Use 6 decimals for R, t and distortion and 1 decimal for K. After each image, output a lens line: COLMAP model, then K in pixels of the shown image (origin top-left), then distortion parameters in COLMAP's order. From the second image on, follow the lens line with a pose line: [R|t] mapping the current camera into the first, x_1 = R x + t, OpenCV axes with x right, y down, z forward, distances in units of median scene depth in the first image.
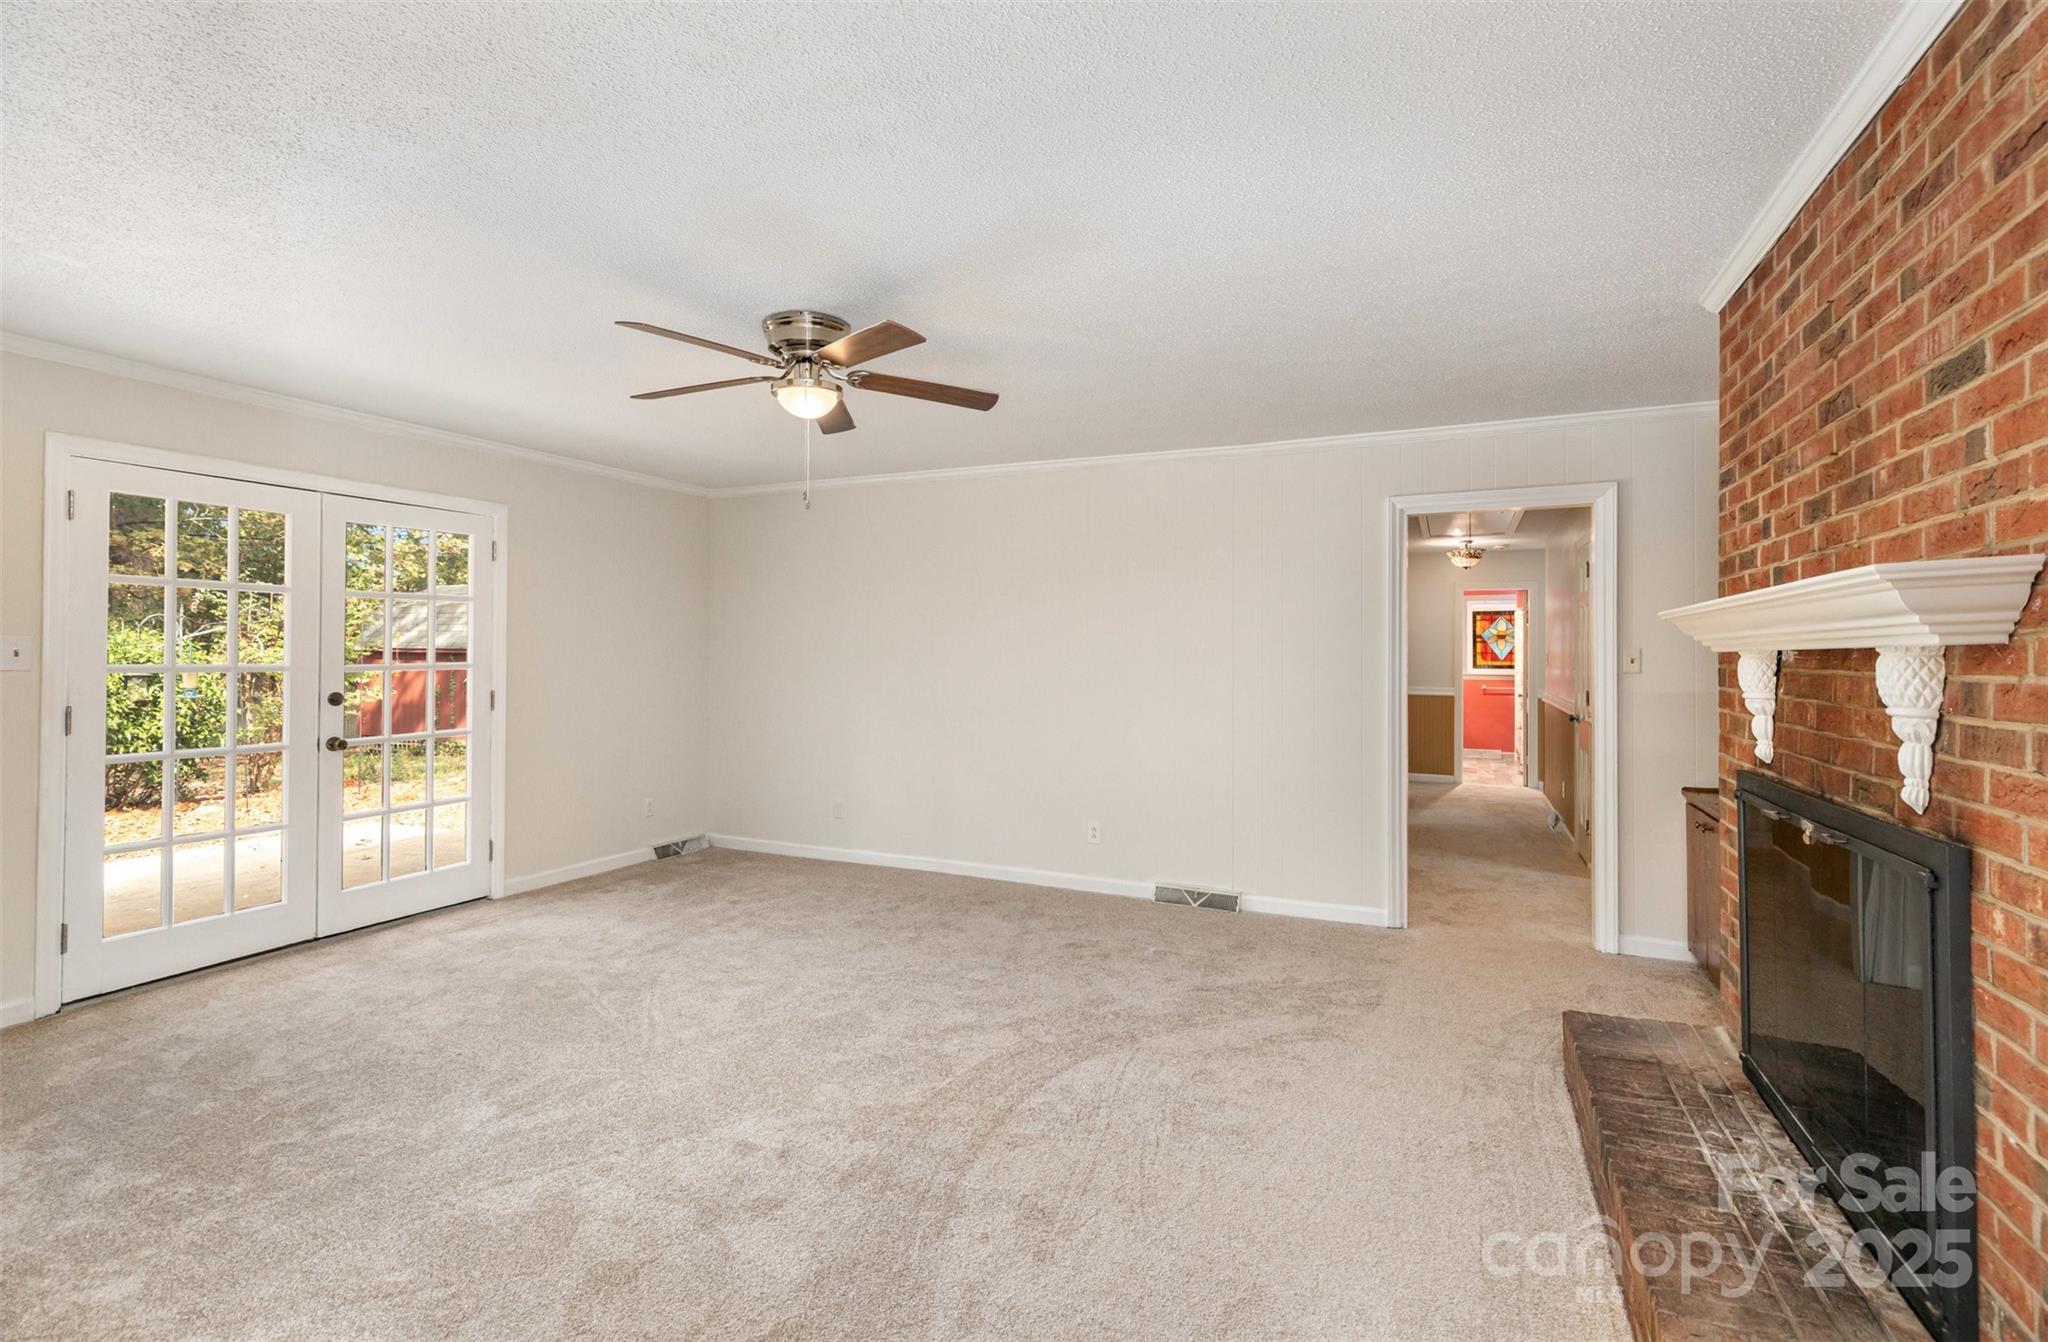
lens RADIAL K [[911.0, 0, 1024.0], [0, 911.0, 671.0], [0, 0, 1]] dist [0.000452, 0.000021]
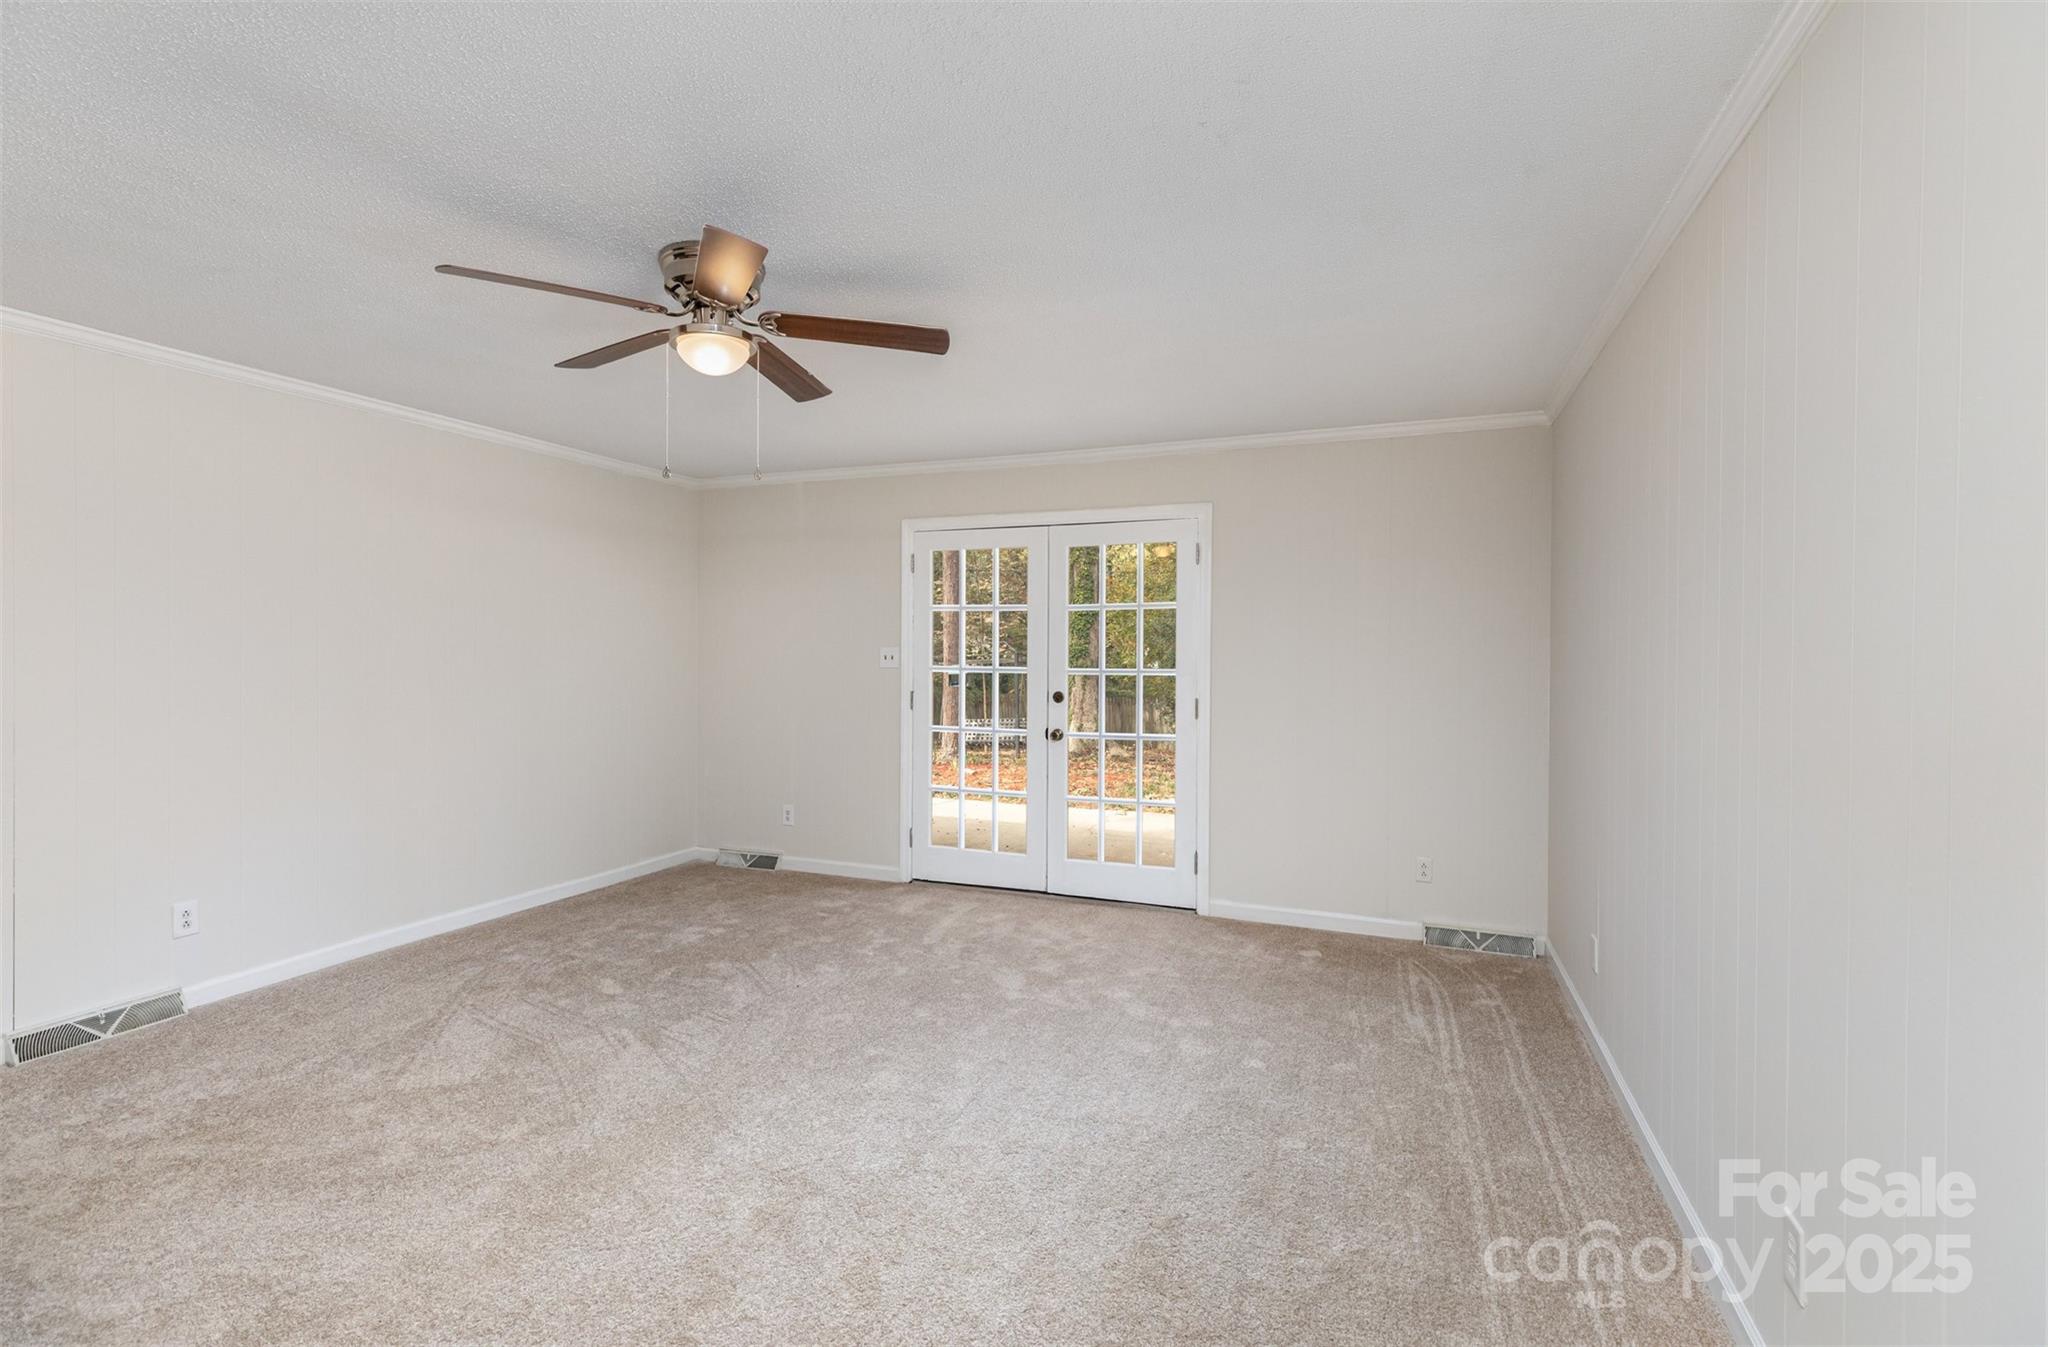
lens RADIAL K [[911.0, 0, 1024.0], [0, 911.0, 673.5], [0, 0, 1]] dist [0.000452, 0.000021]
pose [[0.058655, 0.002580, -0.998275, 0.431653], [-0.029502, 0.999564, 0.000850, 0.000224], [0.997842, 0.029401, 0.058706, 0.896625]]
